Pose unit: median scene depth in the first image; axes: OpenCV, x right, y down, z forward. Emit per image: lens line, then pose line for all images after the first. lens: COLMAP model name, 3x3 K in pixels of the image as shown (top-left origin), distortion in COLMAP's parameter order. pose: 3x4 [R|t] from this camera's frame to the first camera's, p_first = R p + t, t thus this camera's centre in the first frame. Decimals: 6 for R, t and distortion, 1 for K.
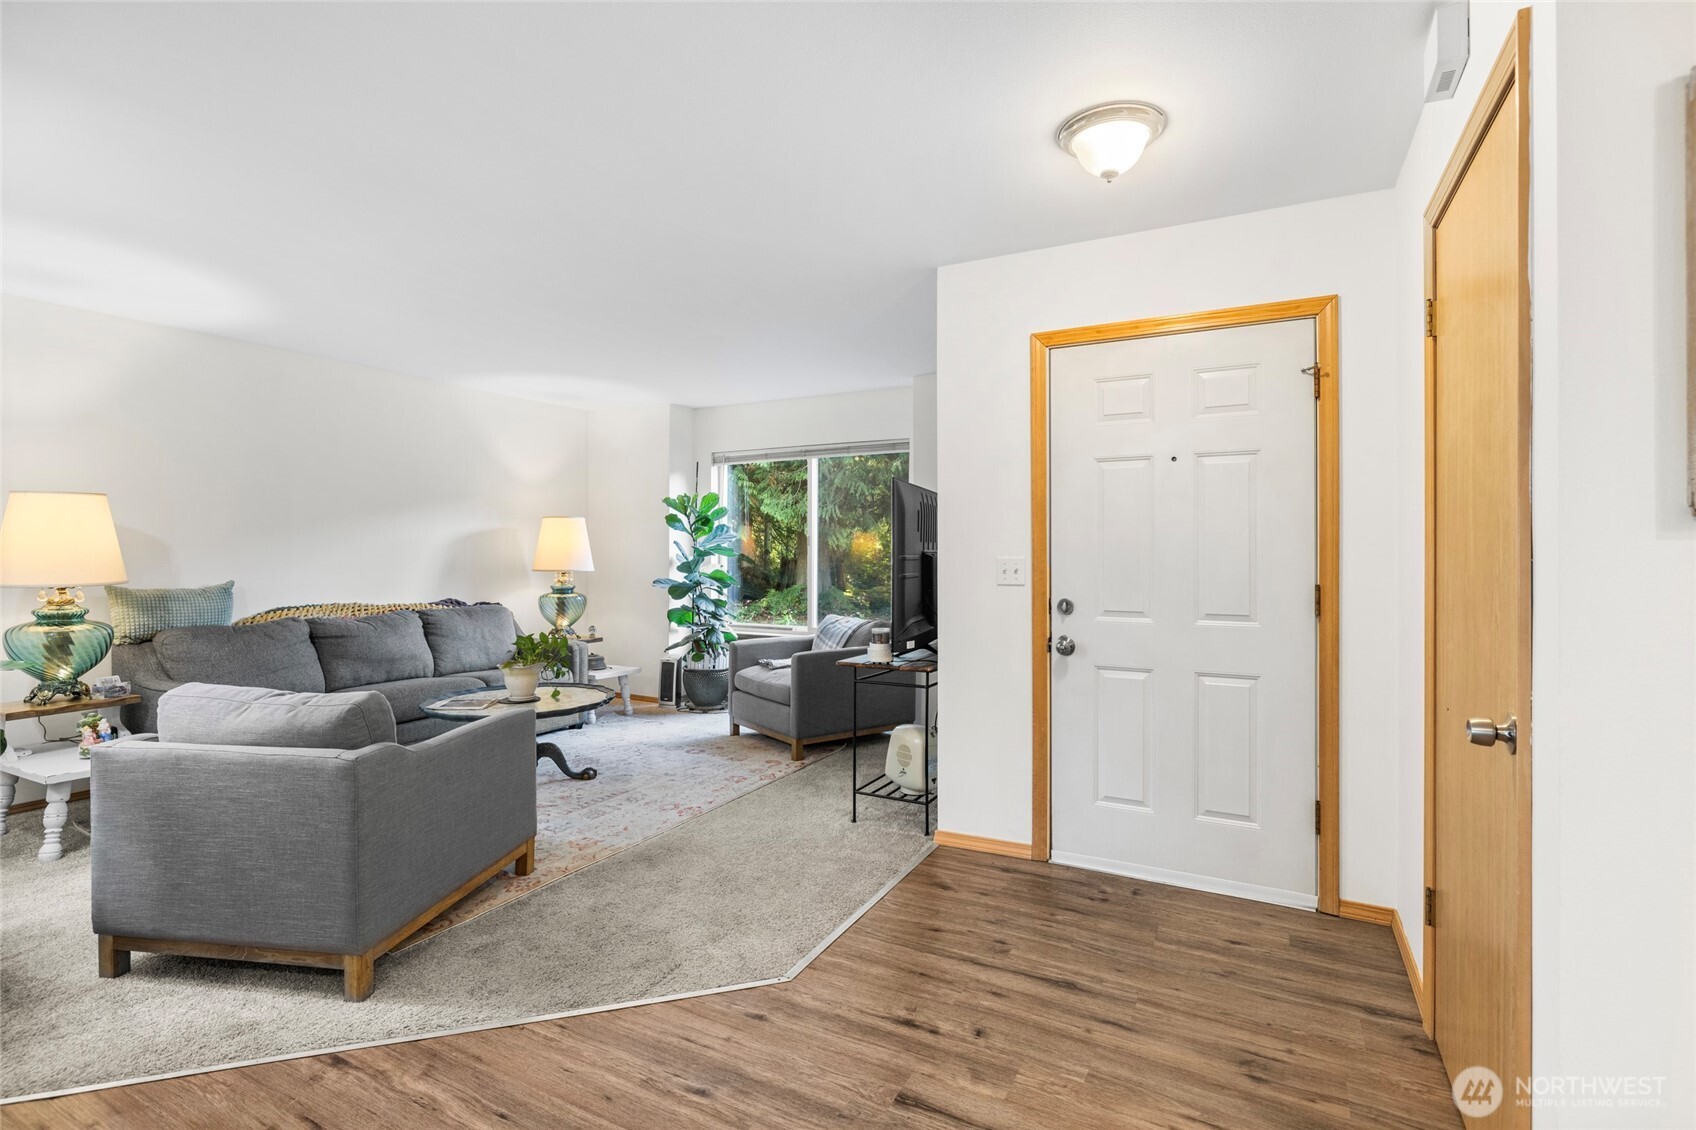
lens RADIAL K [[815.4, 0, 847.4], [0, 815.4, 545.1], [0, 0, 1]] dist [-0.003941, 0.000393]
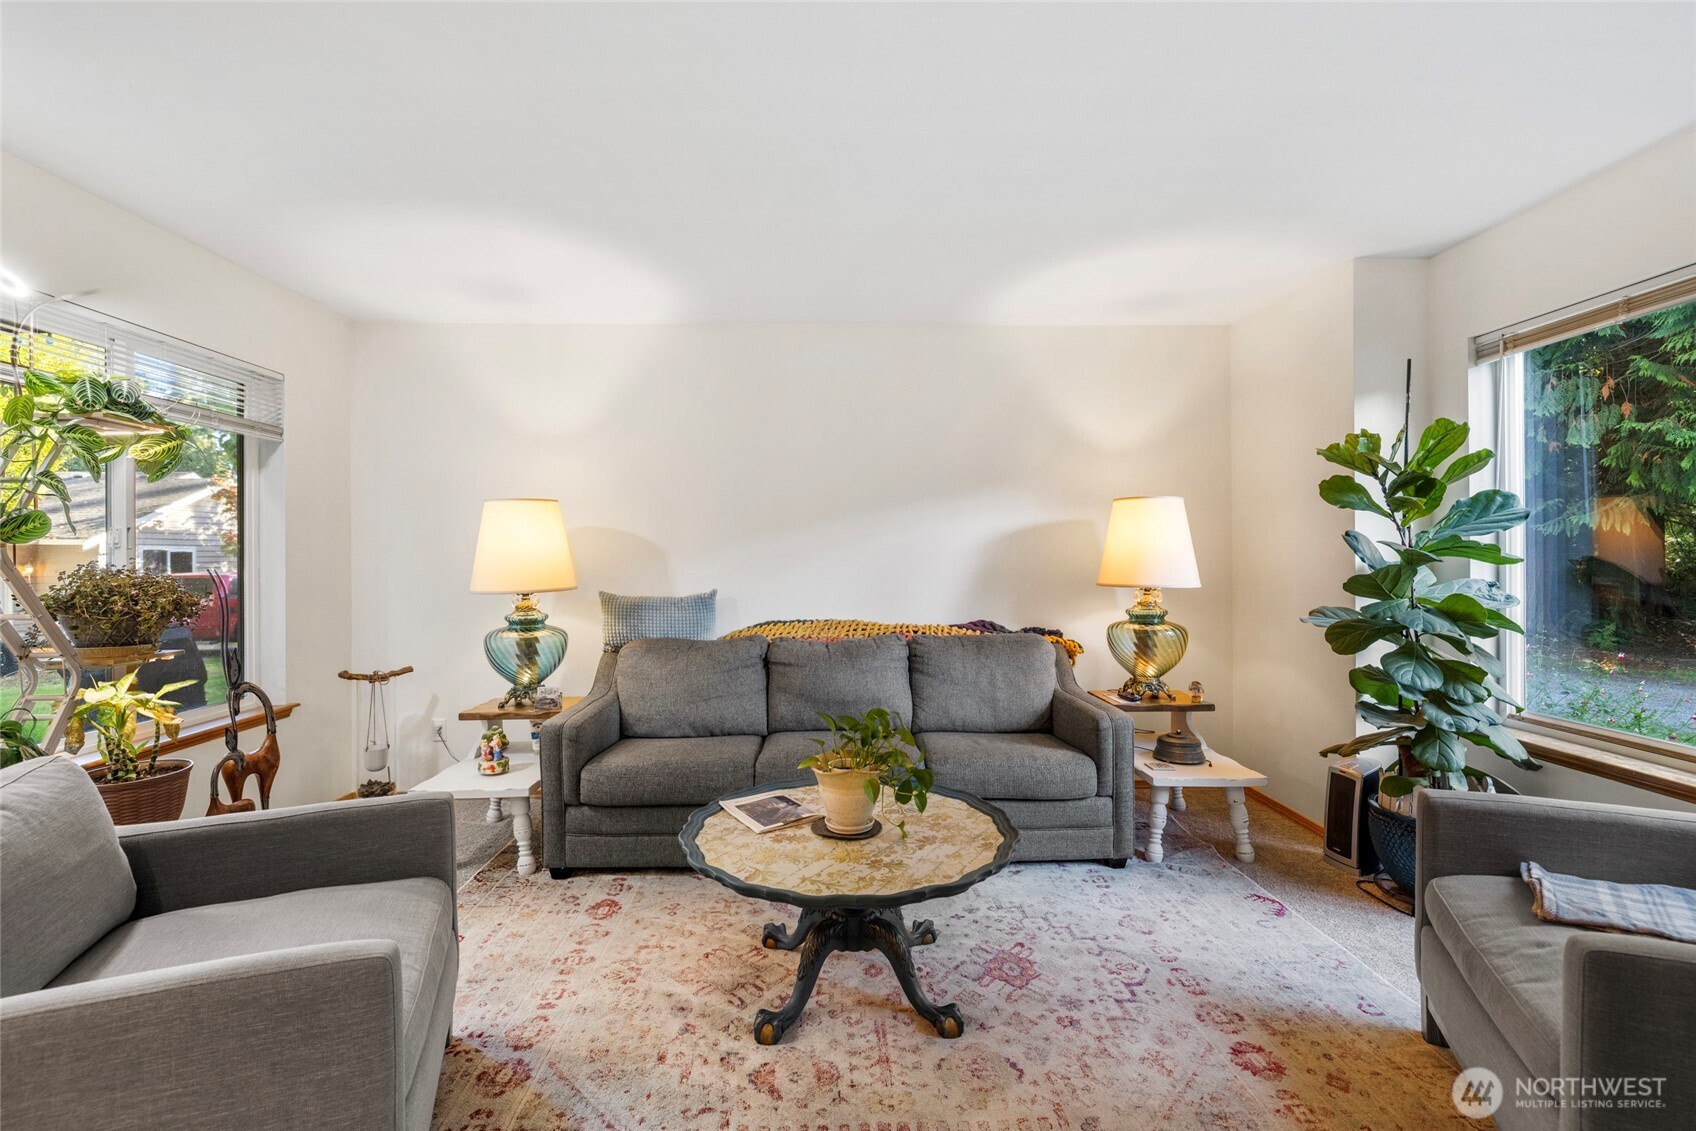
lens RADIAL K [[726.7, 0, 847.8], [0, 726.7, 561.1], [0, 0, 1]] dist [0.000531, 0.000184]
pose [[0.494559, -0.001334, -0.869143, 0.018898], [0.013151, 0.999896, 0.005949, 0.006916], [0.869045, -0.014372, 0.494525, 0.589757]]
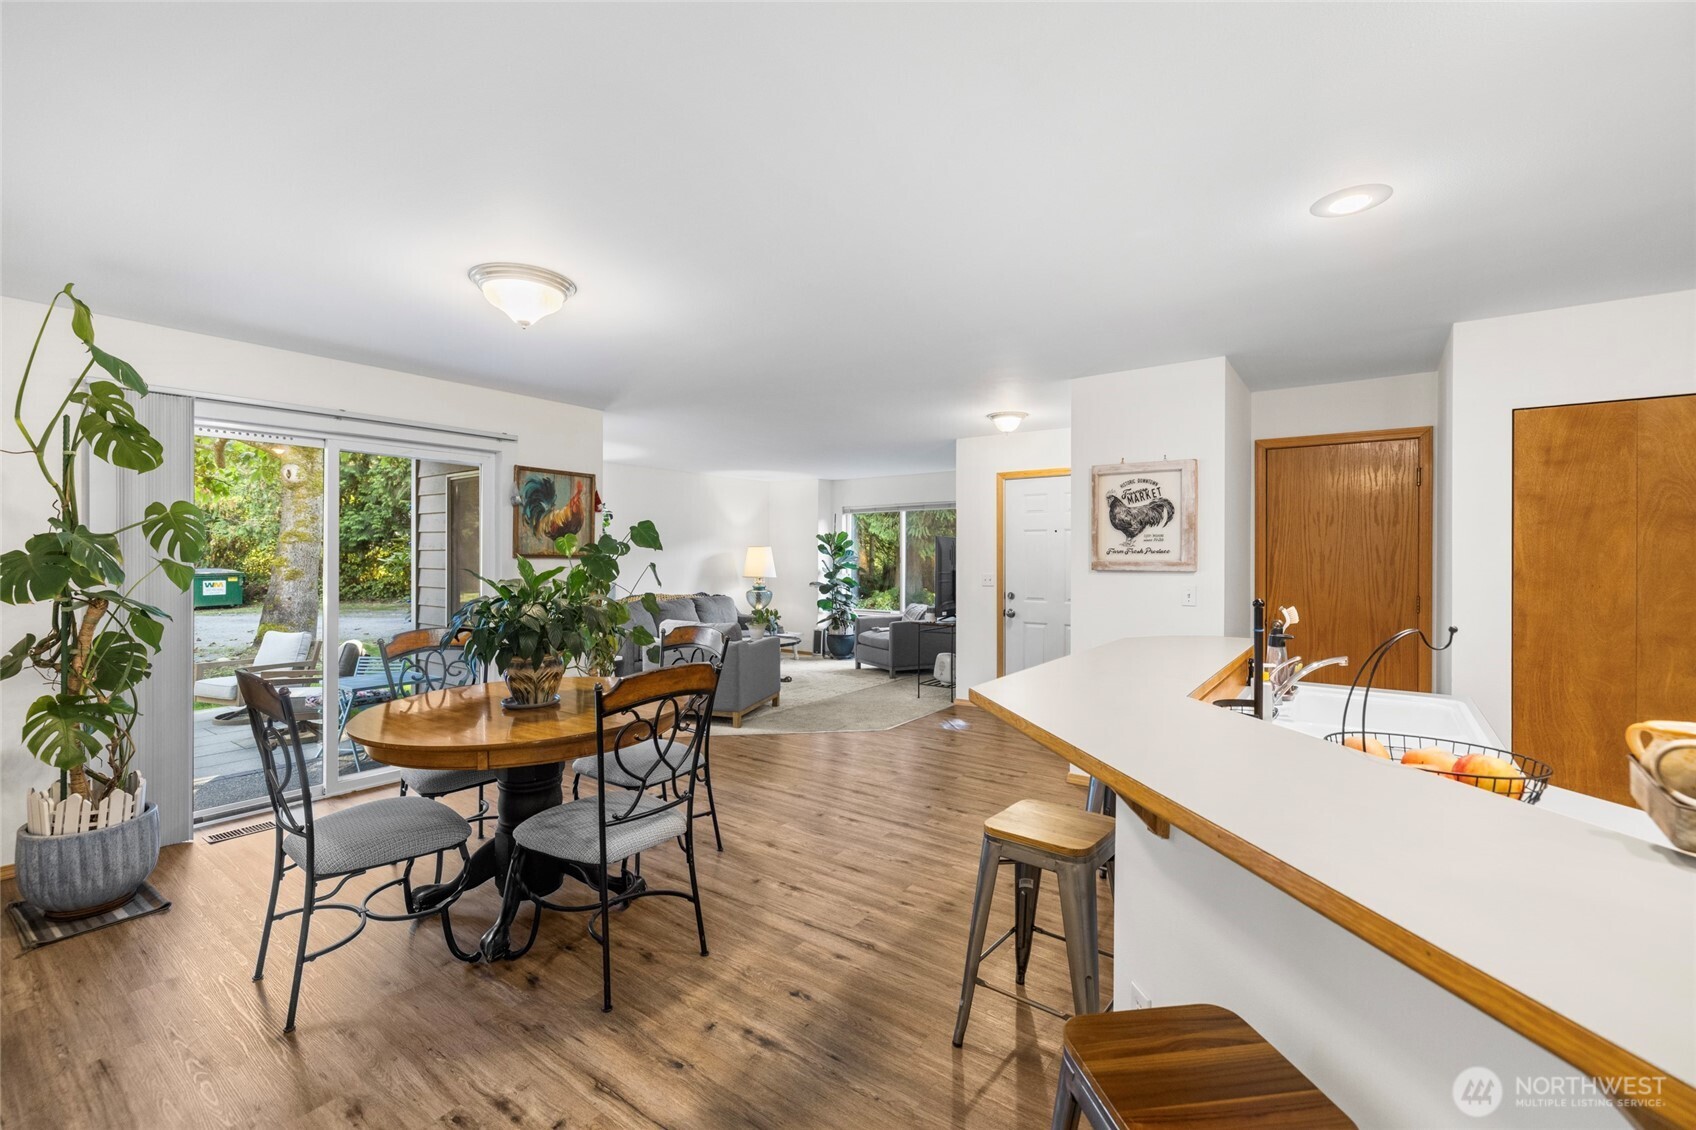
lens RADIAL K [[726.7, 0, 854.8], [0, 726.7, 564.8], [0, 0, 1]] dist [0.000531, 0.000184]
pose [[0.992780, 0.003232, -0.119910, 0.045535], [-0.001205, 0.999855, 0.016971, -0.024249], [0.119947, -0.016704, 0.992640, -0.580550]]
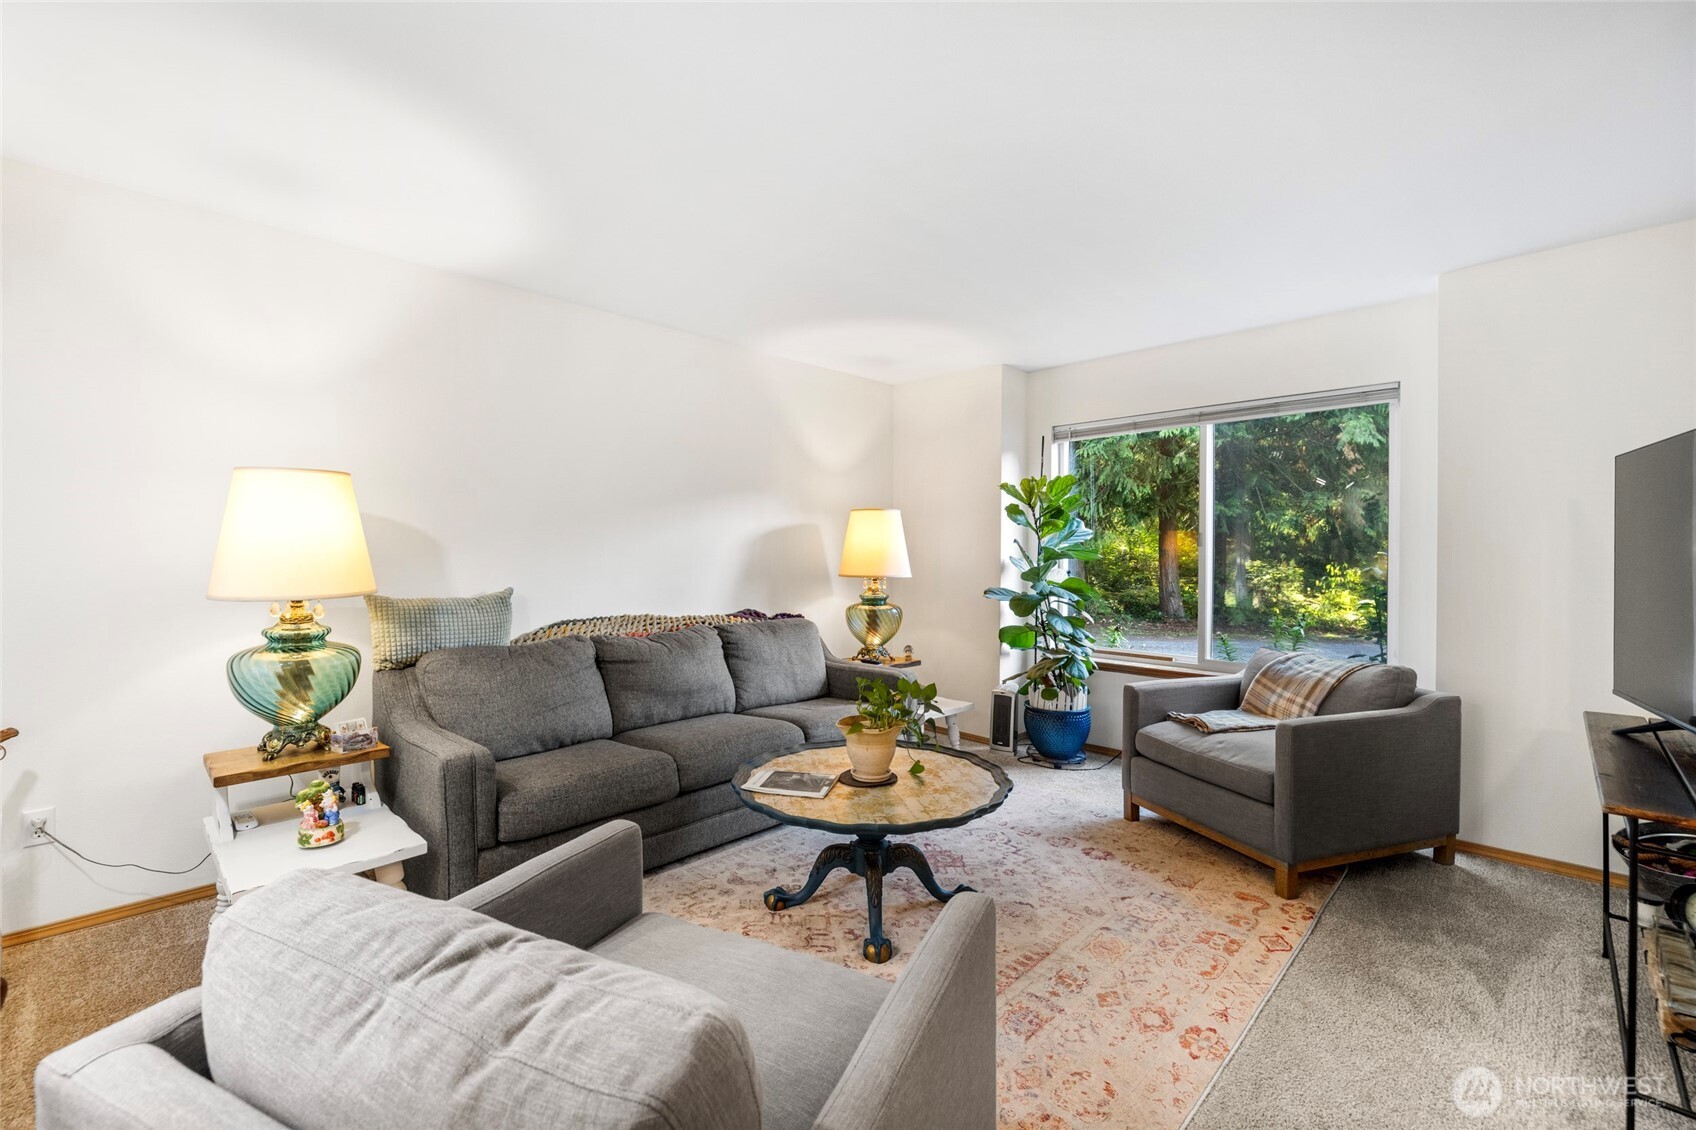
lens RADIAL K [[726.7, 0, 830.7], [0, 726.7, 551.6], [0, 0, 1]] dist [0.000531, 0.000184]
pose [[0.956893, 0.004127, -0.290413, -0.200700], [-0.002051, 0.999970, 0.007452, 0.001658], [0.290435, -0.006535, 0.956873, 0.330261]]
